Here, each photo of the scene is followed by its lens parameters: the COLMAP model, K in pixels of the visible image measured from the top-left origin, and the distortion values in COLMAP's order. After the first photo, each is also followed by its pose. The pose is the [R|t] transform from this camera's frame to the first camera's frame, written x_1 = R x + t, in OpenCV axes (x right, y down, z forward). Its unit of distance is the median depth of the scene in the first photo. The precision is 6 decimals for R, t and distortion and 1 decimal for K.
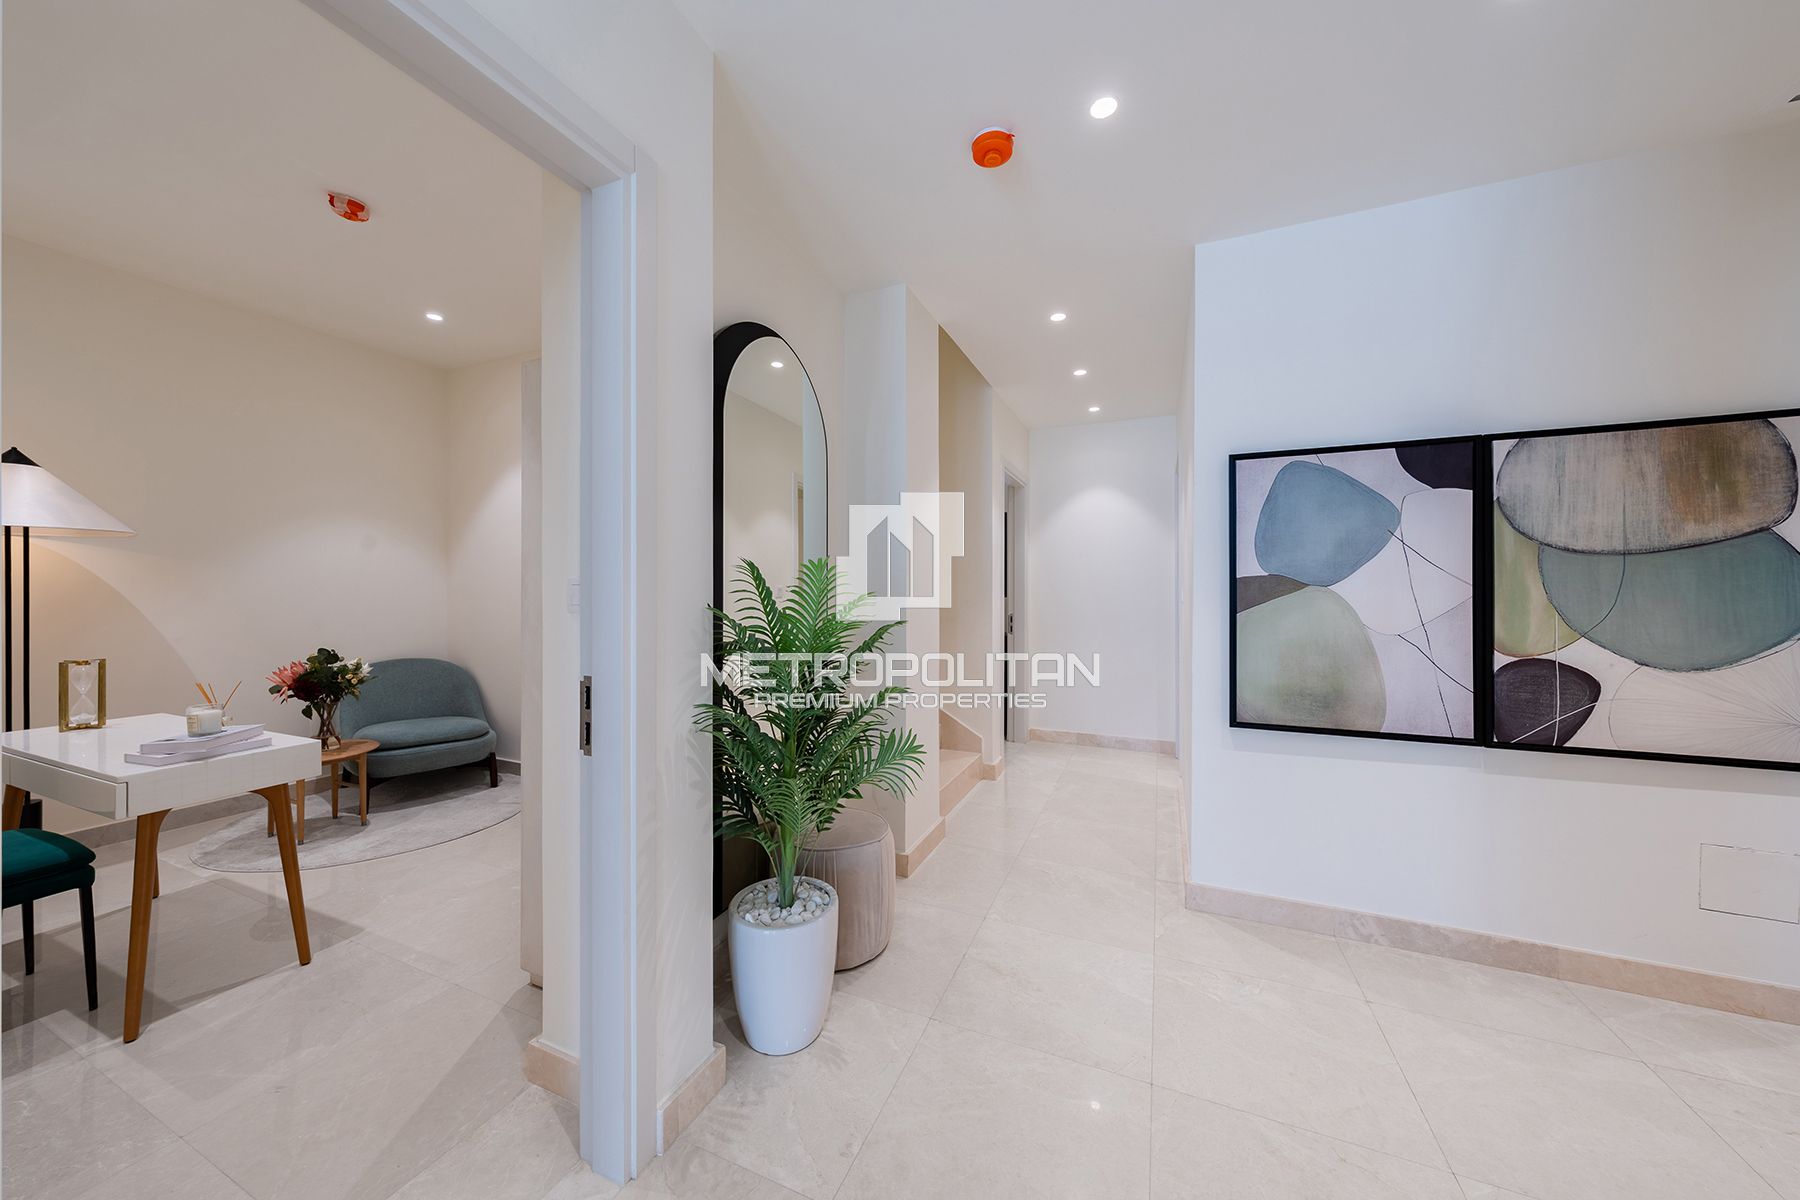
lens RADIAL K [[611.9, 0, 900.0], [0, 611.9, 600.0], [0, 0, 1]] dist [-0.000564, -0.000035]
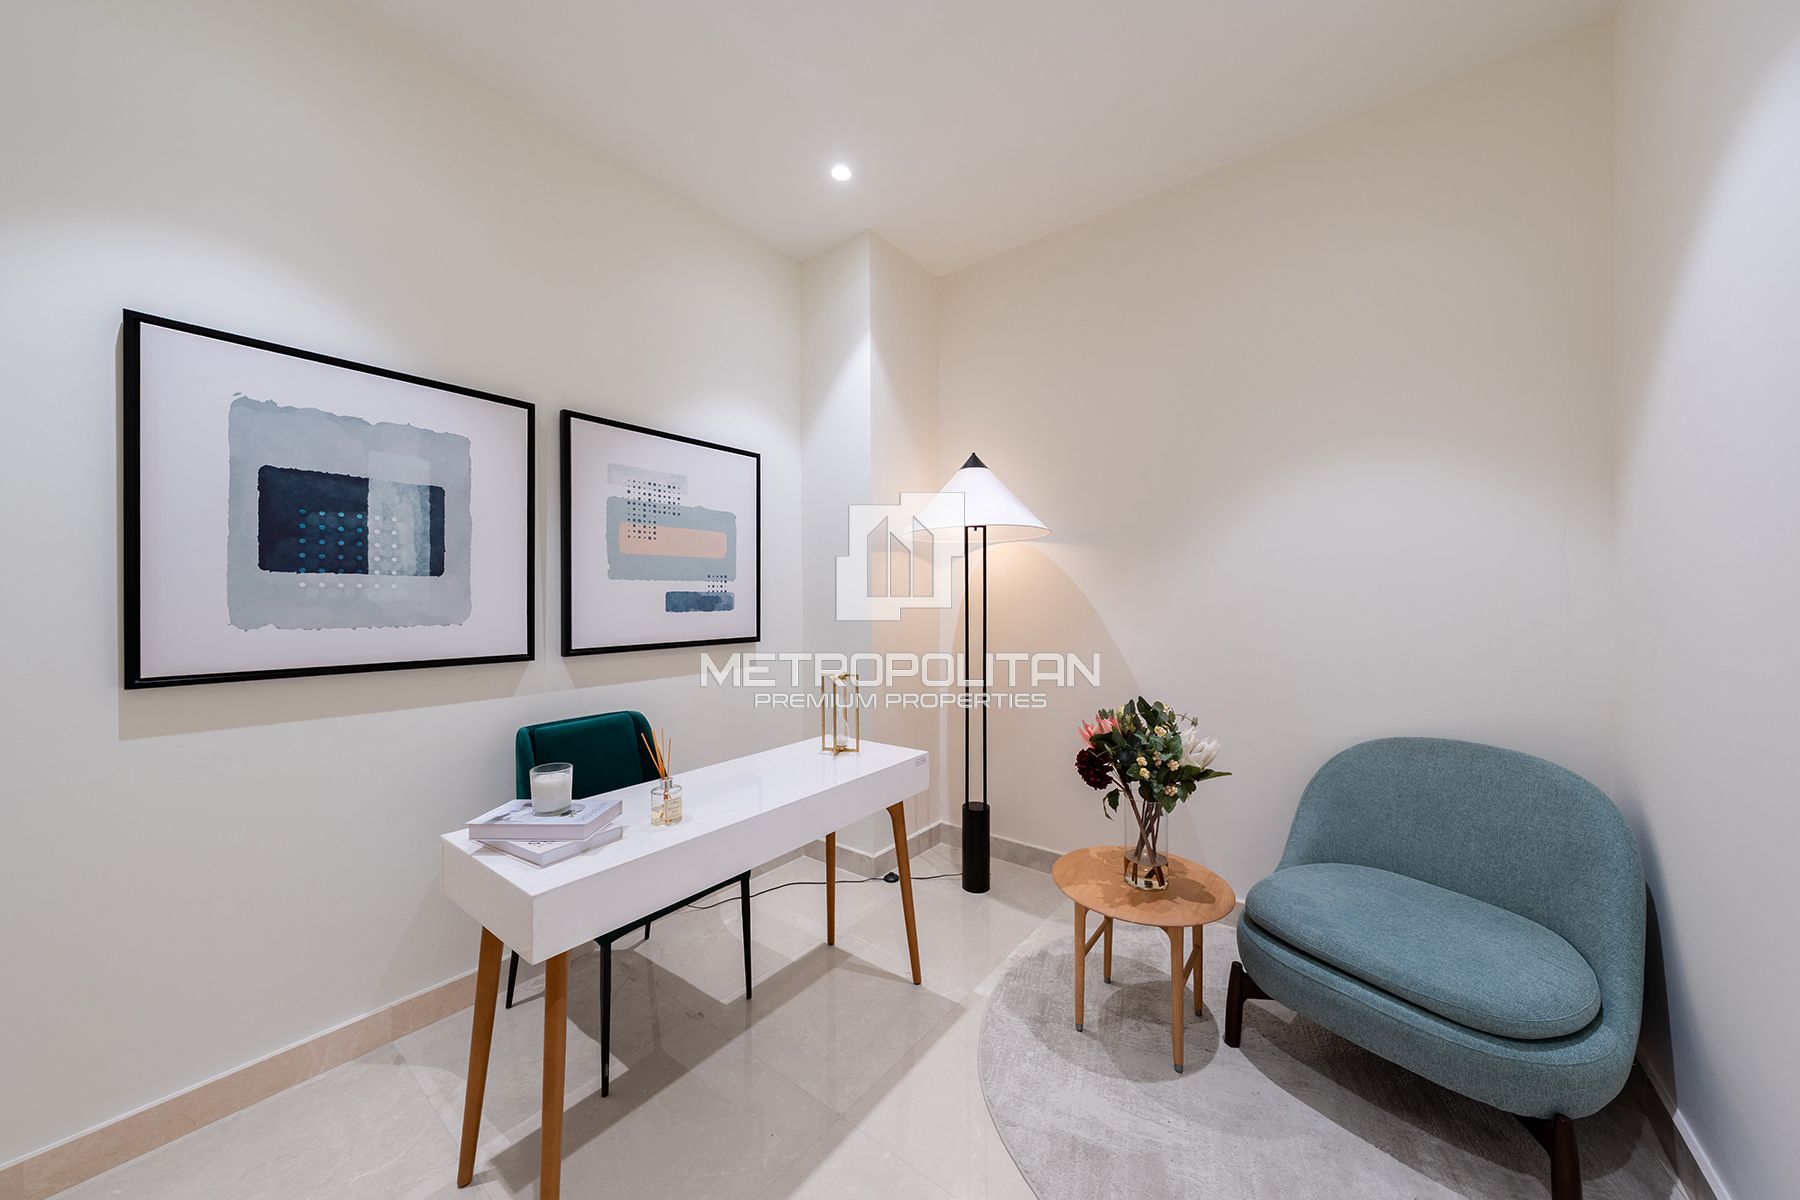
lens RADIAL K [[608.8, 0, 899.3], [0, 608.8, 605.9], [0, 0, 1]] dist [-0.002444, -0.000118]
pose [[-0.246219, 0.001637, -0.969213, -0.358790], [0.000972, 0.999998, 0.001442, 0.000122], [0.969214, -0.000587, -0.246220, 0.908728]]
